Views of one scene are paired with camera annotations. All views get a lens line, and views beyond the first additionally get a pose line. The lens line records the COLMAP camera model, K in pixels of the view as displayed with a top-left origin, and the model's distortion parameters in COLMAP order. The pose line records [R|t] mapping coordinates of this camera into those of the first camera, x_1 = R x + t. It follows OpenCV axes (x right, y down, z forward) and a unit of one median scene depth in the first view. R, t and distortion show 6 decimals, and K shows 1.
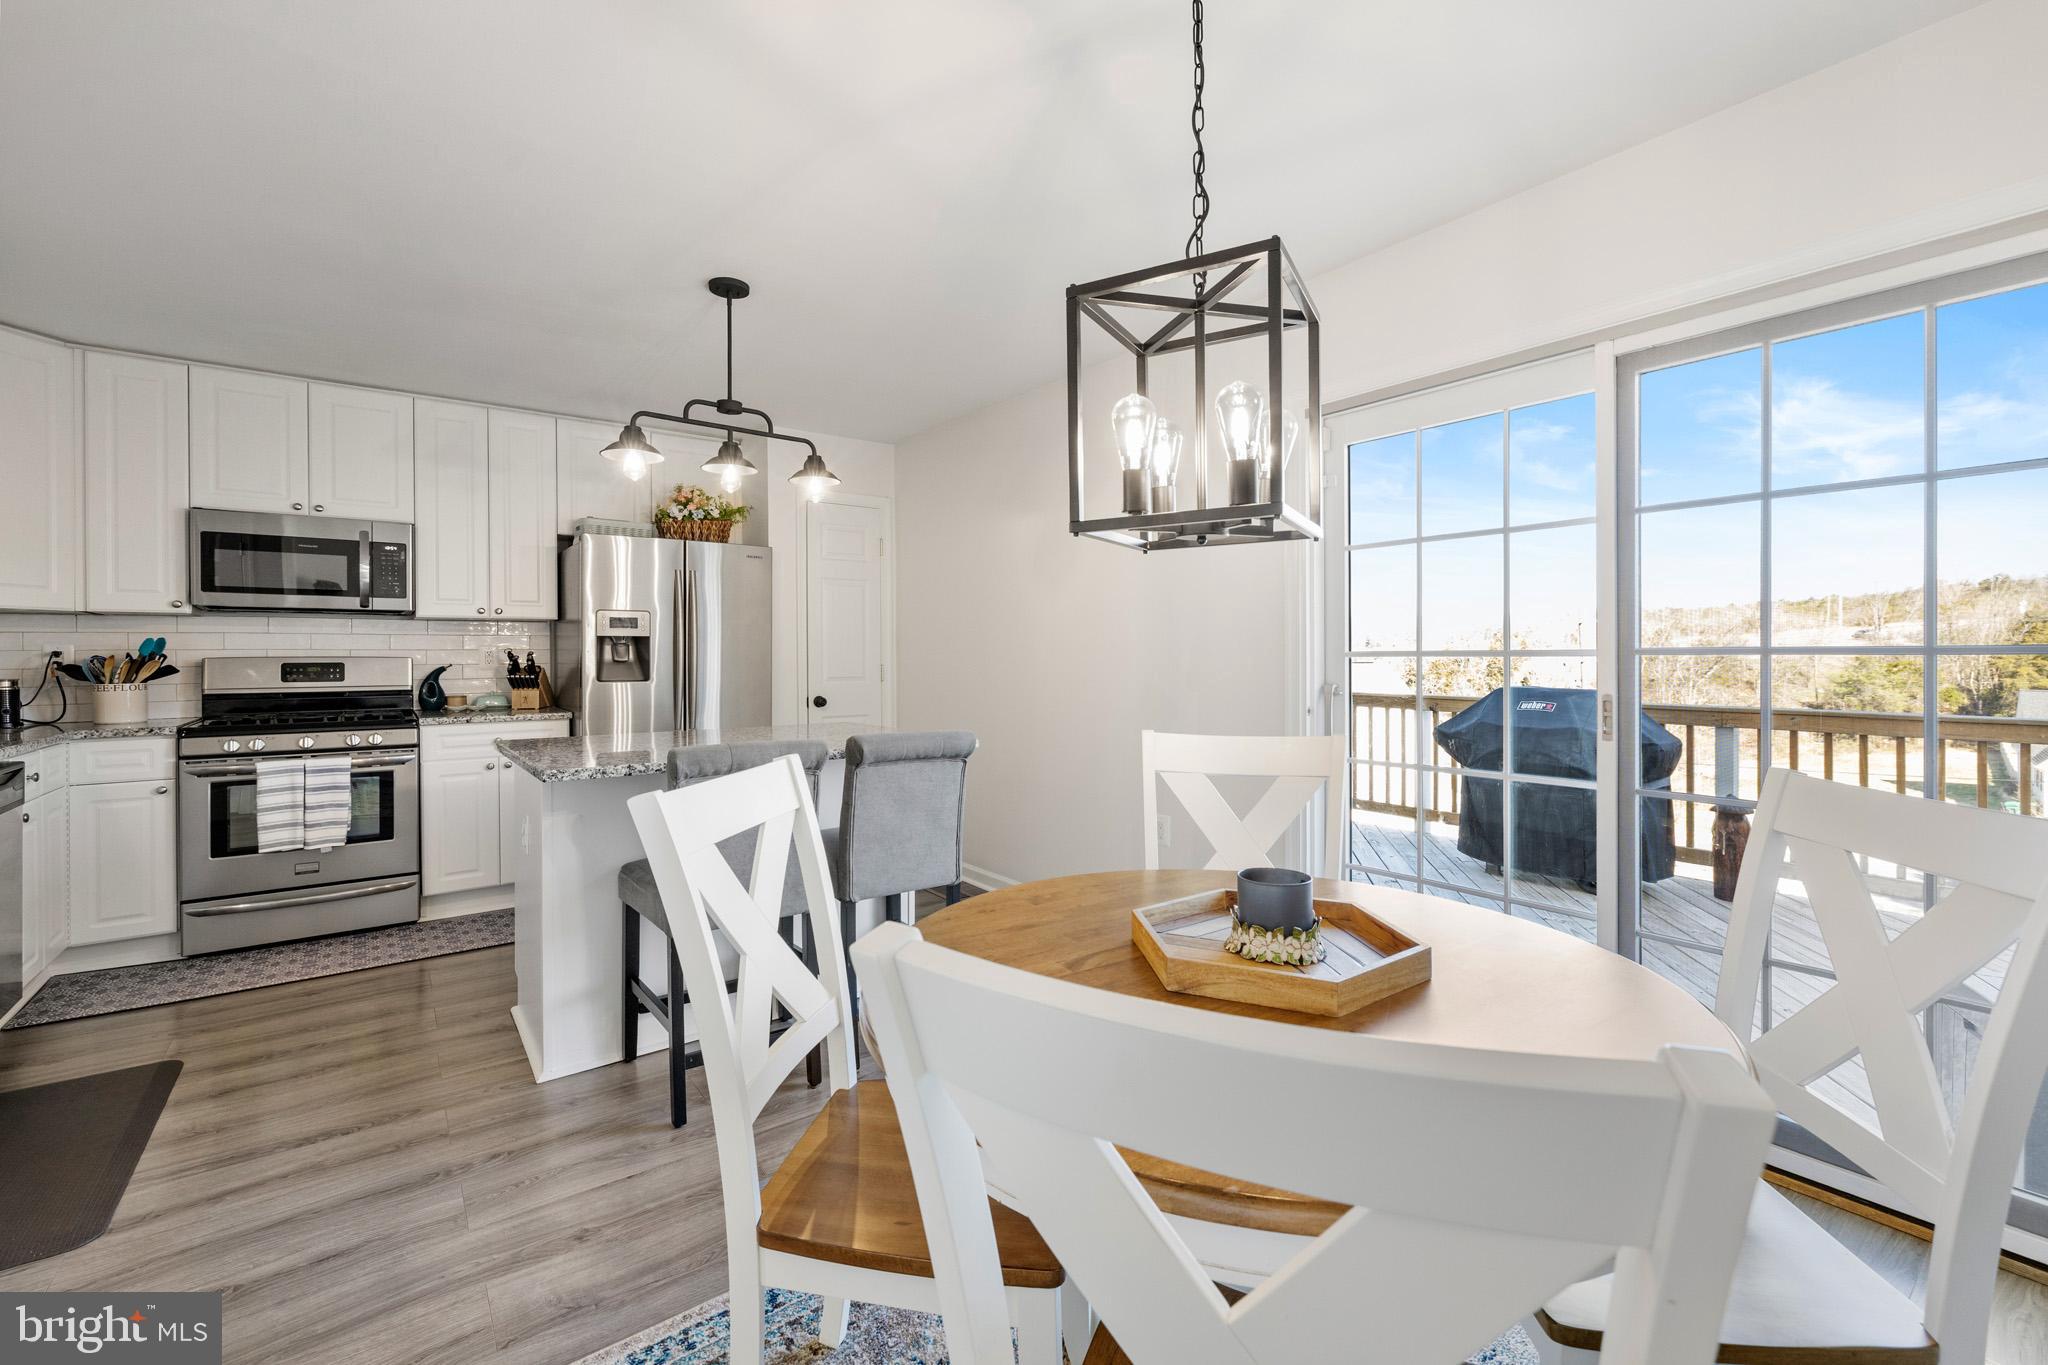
lens RADIAL K [[857.6, 0, 1020.3], [0, 857.6, 658.7], [0, 0, 1]] dist [0.000170, -0.000086]
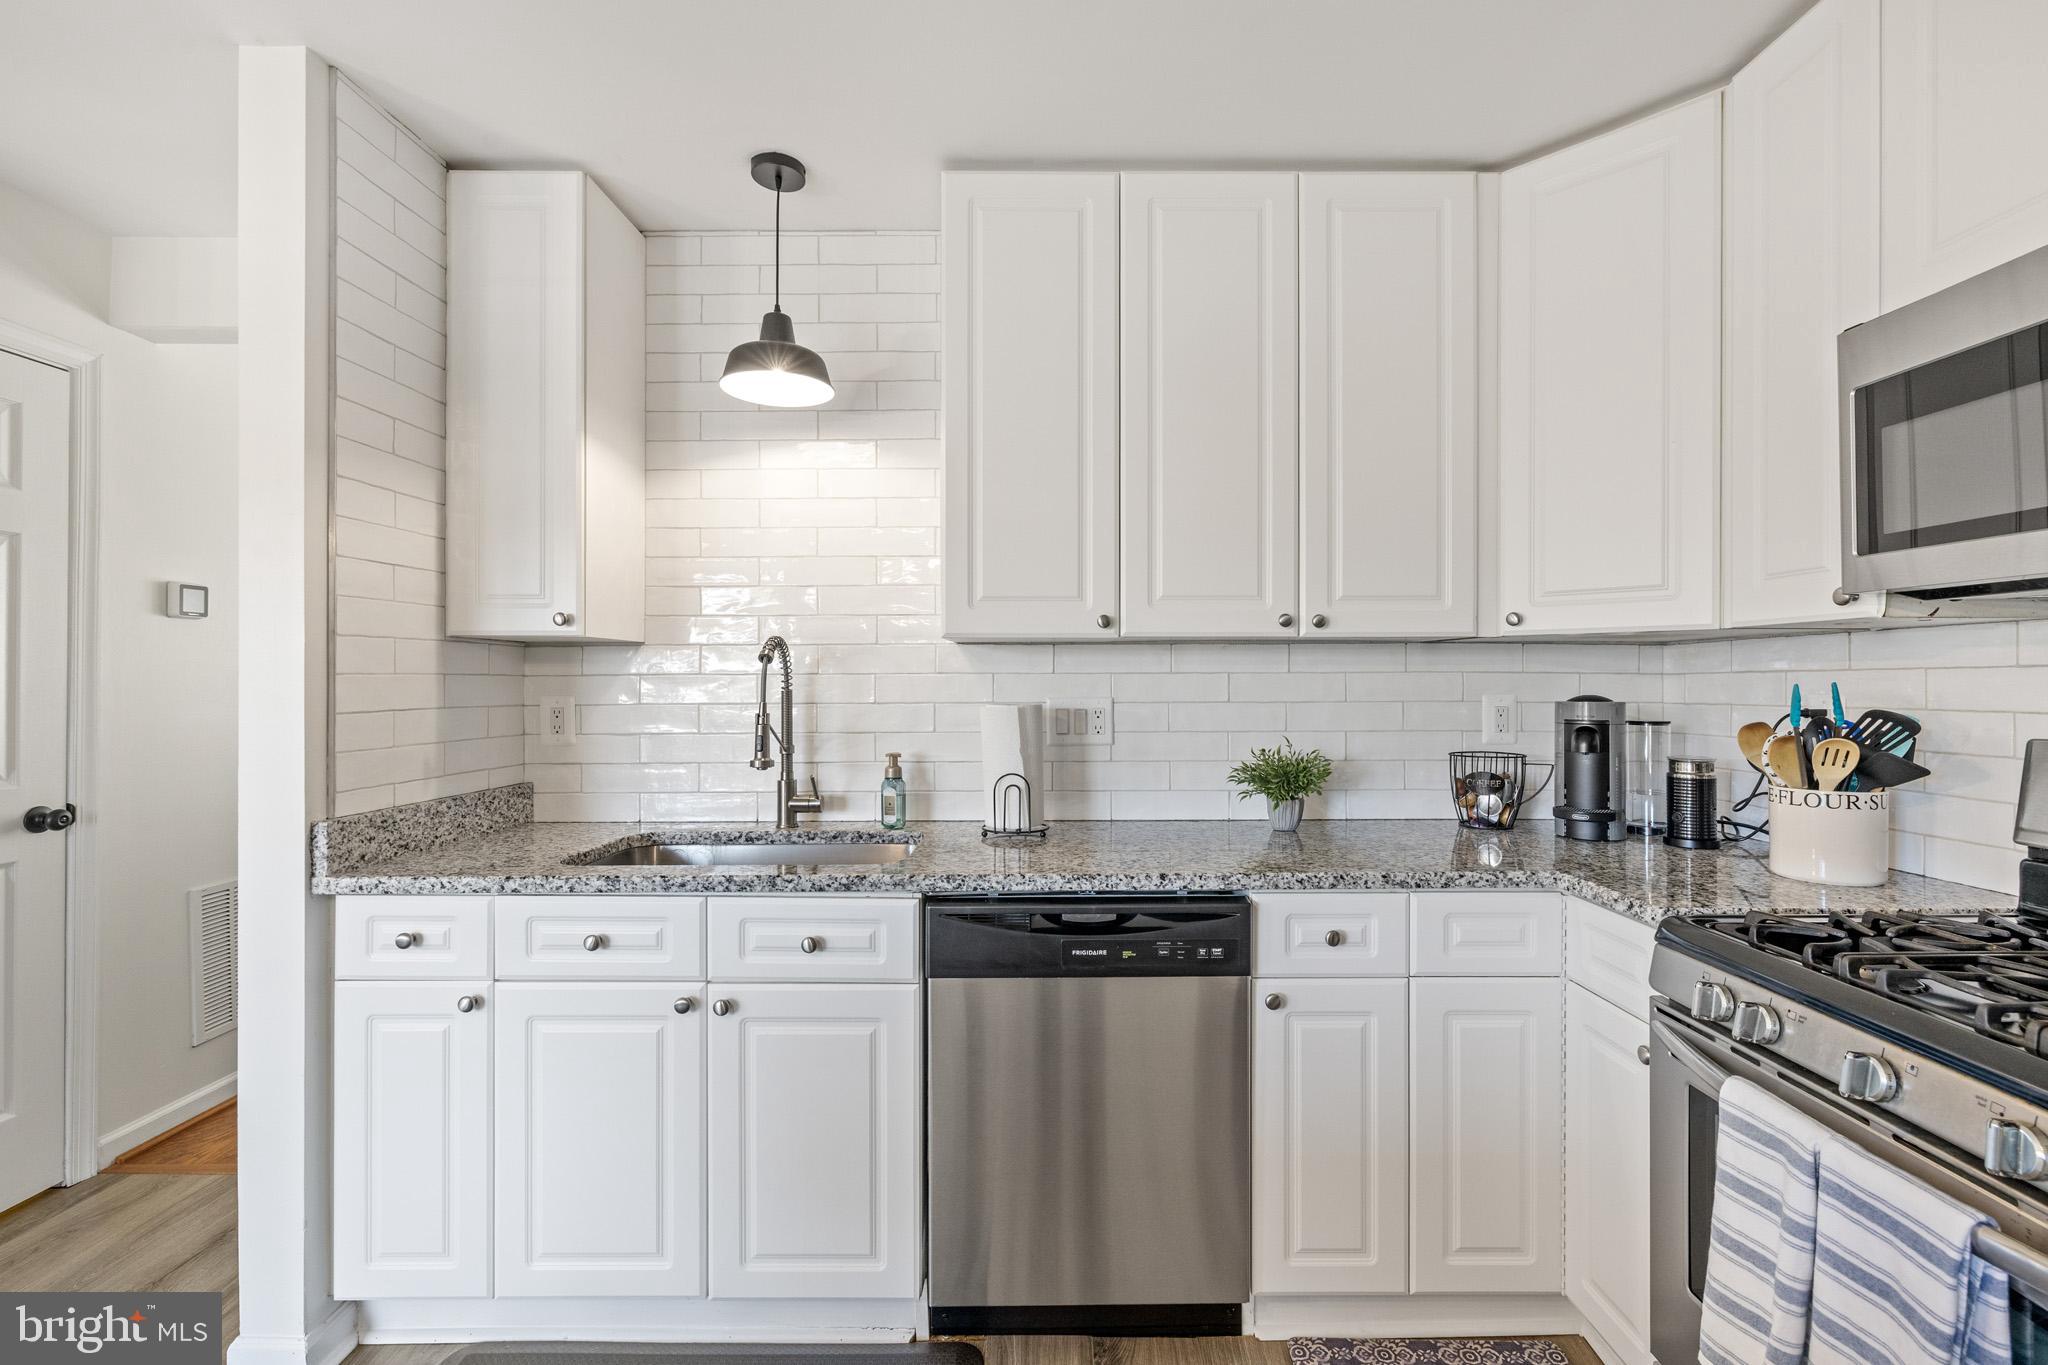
lens RADIAL K [[882.7, 0, 1051.1], [0, 882.7, 680.4], [0, 0, 1]] dist [-0.000655, 0.000102]
pose [[-0.596454, 0.004553, -0.802635, -0.444843], [-0.001190, 0.999978, 0.006557, -0.027368], [0.802647, 0.004866, -0.596435, 0.931488]]
